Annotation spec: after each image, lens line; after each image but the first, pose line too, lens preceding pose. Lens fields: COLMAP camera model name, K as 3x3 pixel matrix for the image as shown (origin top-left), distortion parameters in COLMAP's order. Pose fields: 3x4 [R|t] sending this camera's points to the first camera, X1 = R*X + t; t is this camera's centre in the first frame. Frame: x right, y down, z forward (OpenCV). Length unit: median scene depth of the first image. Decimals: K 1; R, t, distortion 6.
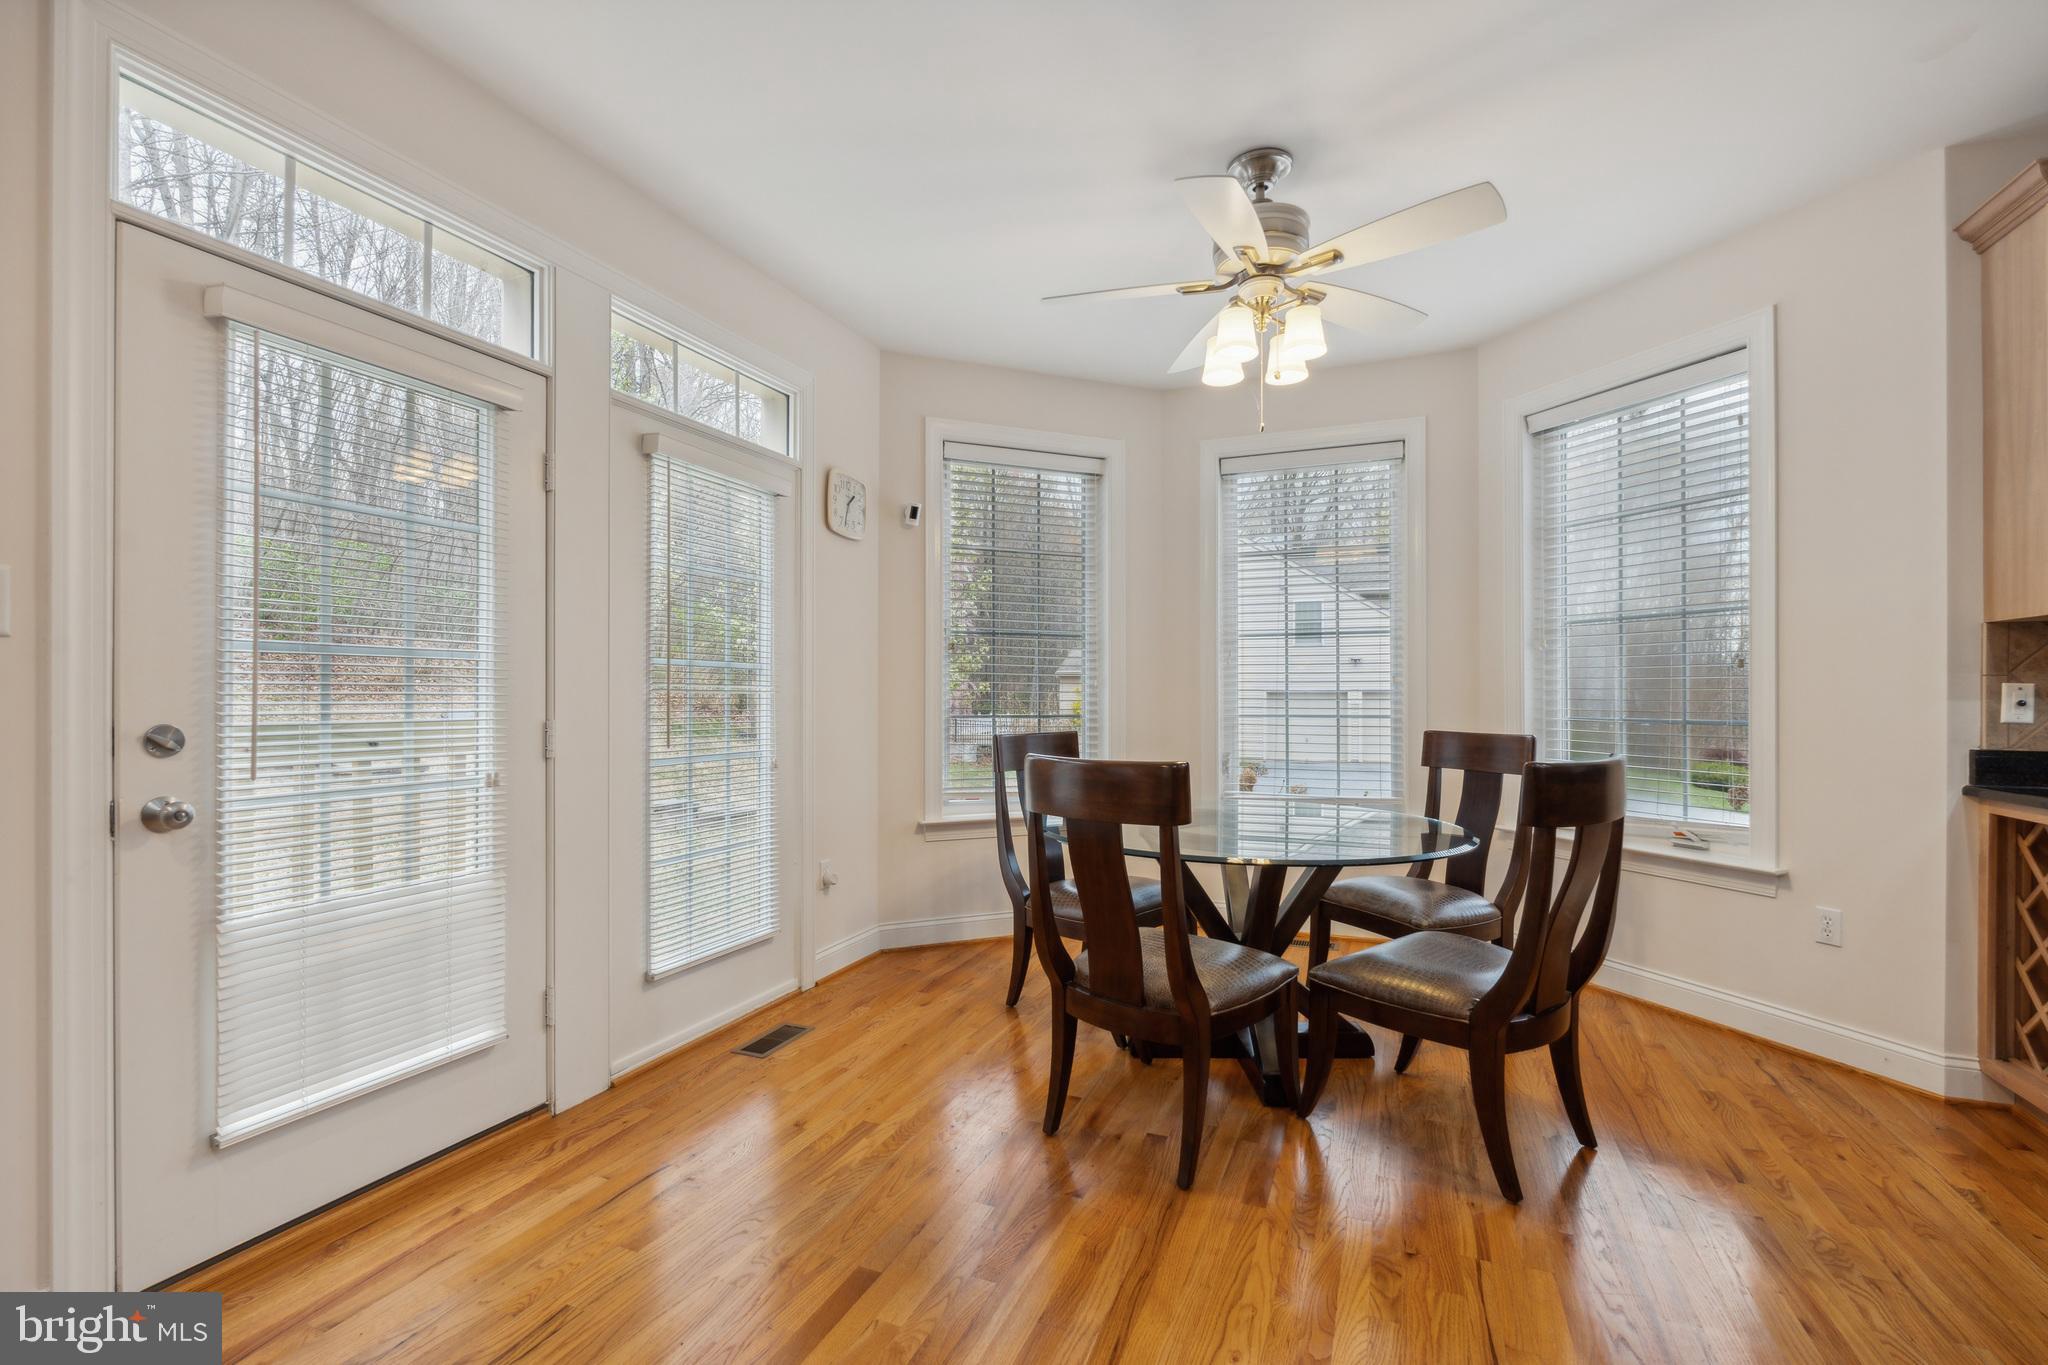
lens RADIAL K [[905.9, 0, 1026.3], [0, 905.9, 688.8], [0, 0, 1]] dist [-0.010605, 0.000207]
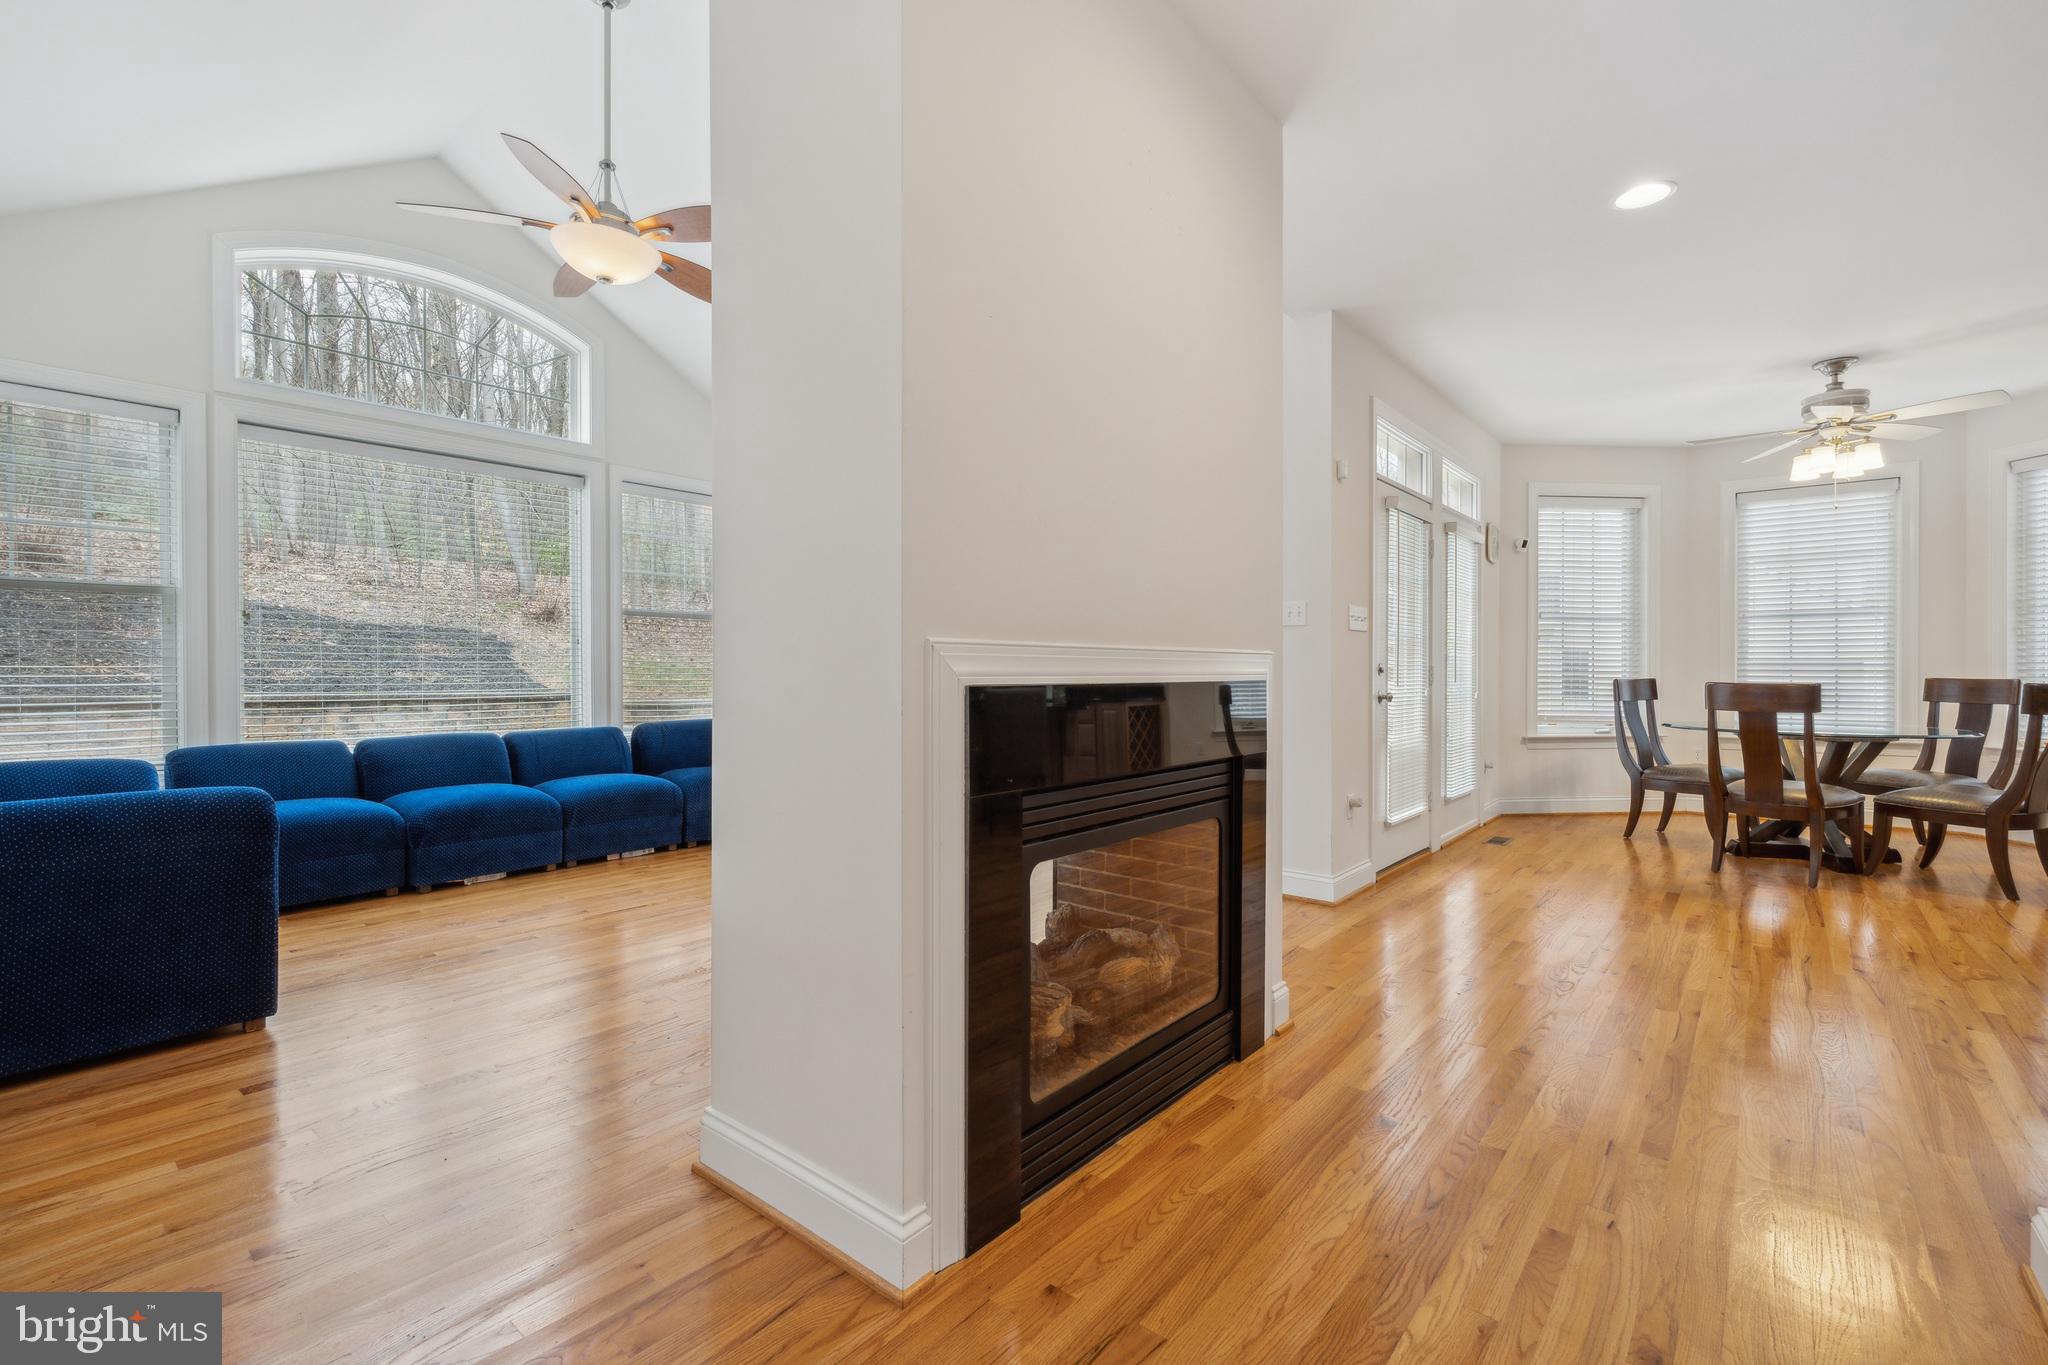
lens RADIAL K [[905.9, 0, 1020.1], [0, 905.9, 677.3], [0, 0, 1]] dist [-0.010605, 0.000207]
pose [[0.952267, 0.002130, -0.305260, -0.591716], [0.002945, 0.999865, 0.016164, 0.016571], [0.305254, -0.016292, 0.952132, -0.972292]]
